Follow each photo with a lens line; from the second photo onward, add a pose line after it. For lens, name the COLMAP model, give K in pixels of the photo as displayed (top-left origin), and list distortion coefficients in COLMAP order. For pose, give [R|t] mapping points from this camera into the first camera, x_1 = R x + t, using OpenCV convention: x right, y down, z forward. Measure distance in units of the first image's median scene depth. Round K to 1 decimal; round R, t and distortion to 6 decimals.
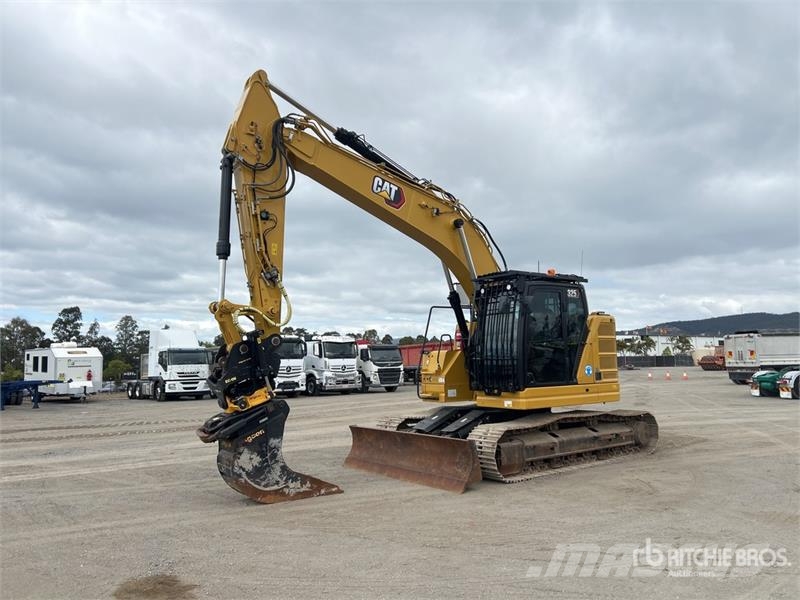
lens RADIAL K [[600.2, 0, 399.0], [0, 600.2, 304.4], [0, 0, 1]] dist [0.058932, -0.059347]
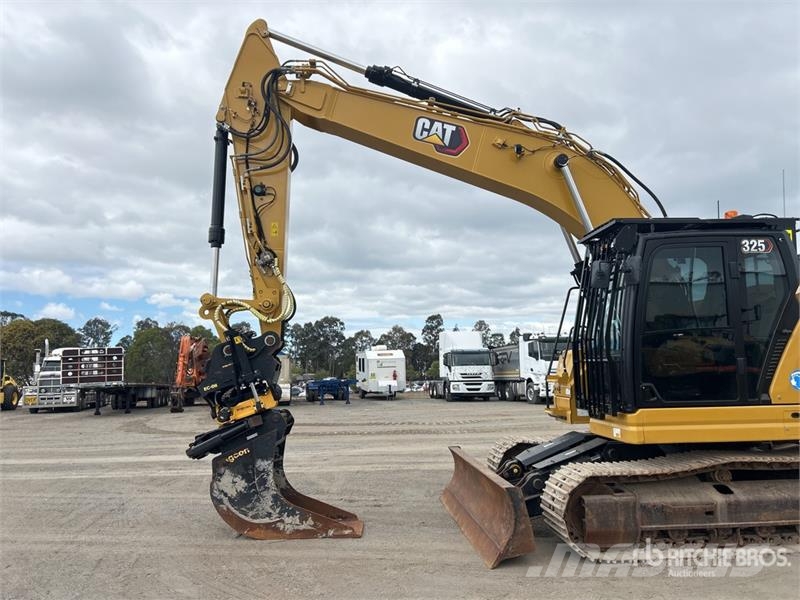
lens RADIAL K [[600.2, 0, 400.7], [0, 600.2, 308.4], [0, 0, 1]] dist [0.058932, -0.059347]
pose [[0.839320, -0.051981, -0.541147, 0.312573], [0.054798, 0.998438, -0.010915, 0.029014], [0.540869, -0.020492, 0.840857, 0.326805]]
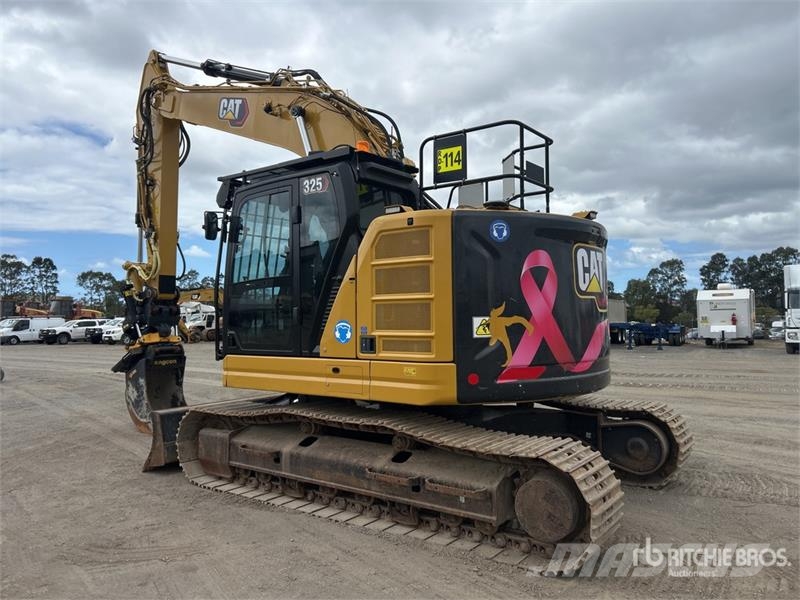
lens RADIAL K [[600.2, 0, 394.7], [0, 600.2, 297.6], [0, 0, 1]] dist [0.058932, -0.059347]
pose [[0.265844, -0.012927, -0.963930, 0.805247], [0.095897, 0.995305, 0.013100, 0.078637], [0.959235, -0.095920, 0.265835, 0.912075]]
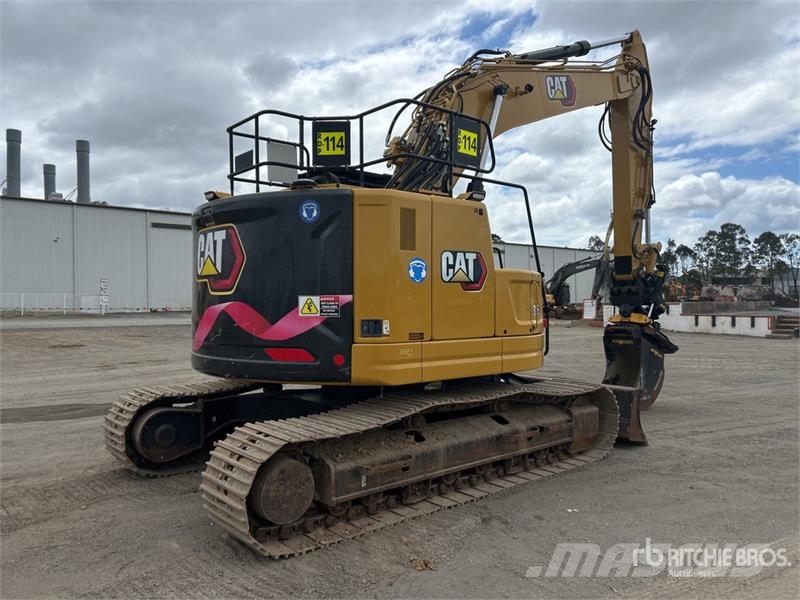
lens RADIAL K [[600.2, 0, 401.8], [0, 600.2, 301.1], [0, 0, 1]] dist [0.058932, -0.059347]
pose [[-0.998385, 0.019112, -0.053505, 0.219285], [0.023986, 0.995471, -0.091987, 0.169701], [0.051505, -0.093121, -0.994322, 1.725756]]
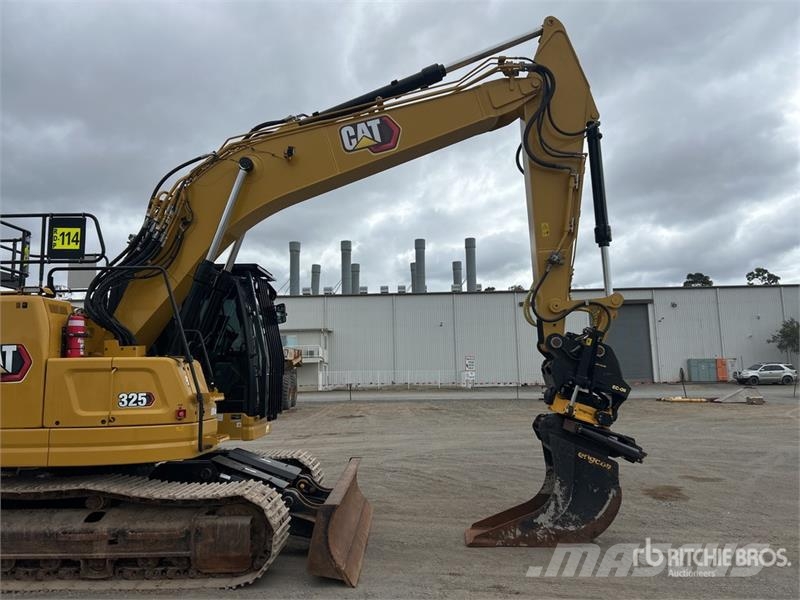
lens RADIAL K [[600.2, 0, 399.0], [0, 600.2, 307.2], [0, 0, 1]] dist [0.058932, -0.059347]
pose [[-0.784787, 0.101112, 0.611462, -0.457035], [-0.028497, 0.979671, -0.198575, 0.148174], [-0.619110, -0.173263, -0.765952, 1.437989]]
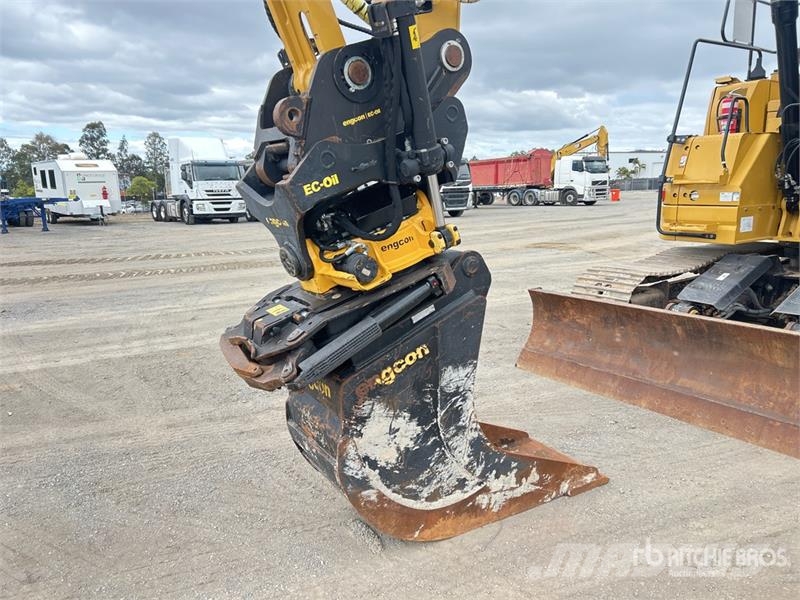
lens RADIAL K [[600.2, 0, 403.0], [0, 600.2, 306.3], [0, 0, 1]] dist [0.058932, -0.059347]
pose [[0.998856, 0.012857, -0.046066, -0.171962], [0.001091, 0.956811, 0.290709, 0.074137], [0.047814, -0.290426, 0.955702, 0.541685]]
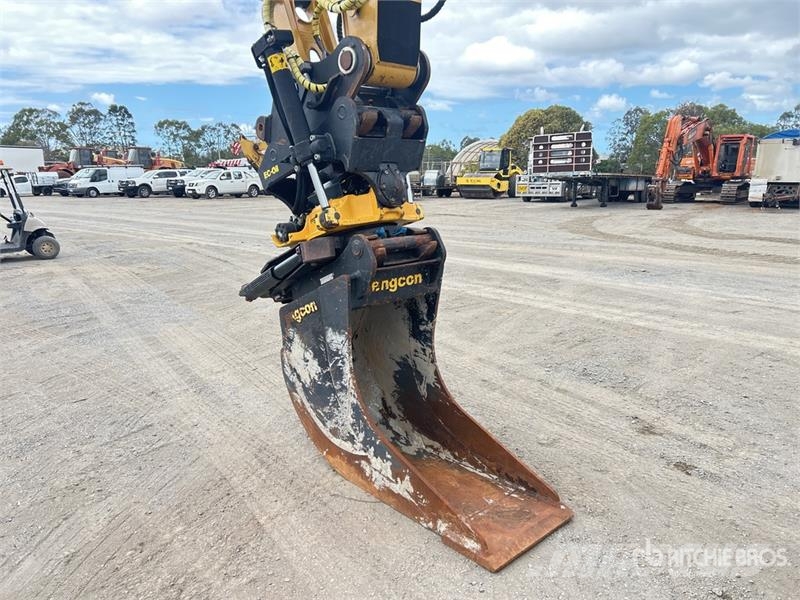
lens RADIAL K [[600.2, 0, 396.1], [0, 600.2, 304.9], [0, 0, 1]] dist [0.058932, -0.059347]
pose [[0.152876, 0.233742, -0.960205, 0.127098], [0.097612, 0.963303, 0.250038, 0.089137], [0.983413, -0.131953, 0.124450, 0.773617]]
